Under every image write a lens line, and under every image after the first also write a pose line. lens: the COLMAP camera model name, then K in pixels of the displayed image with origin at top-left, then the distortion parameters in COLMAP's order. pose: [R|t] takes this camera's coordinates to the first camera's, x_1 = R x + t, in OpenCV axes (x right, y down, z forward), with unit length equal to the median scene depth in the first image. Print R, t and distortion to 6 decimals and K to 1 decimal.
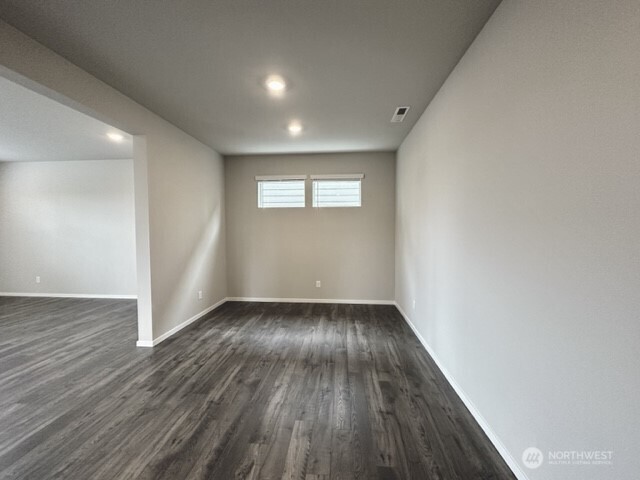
lens RADIAL K [[256.6, 0, 318.7], [0, 256.6, 238.5], [0, 0, 1]] dist [-0.003120, 0.000350]
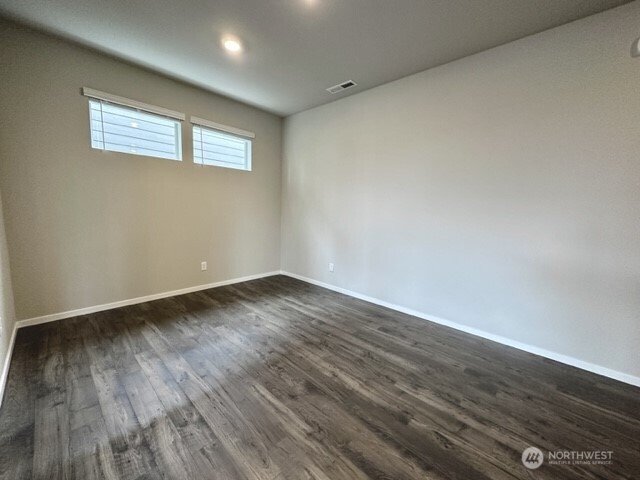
lens RADIAL K [[256.6, 0, 318.6], [0, 256.6, 240.9], [0, 0, 1]] dist [-0.003120, 0.000350]
pose [[0.612188, -0.078466, 0.786810, -0.581537], [-0.007684, 0.994427, 0.105150, 0.026851], [-0.790675, -0.070418, 0.608173, 0.381927]]
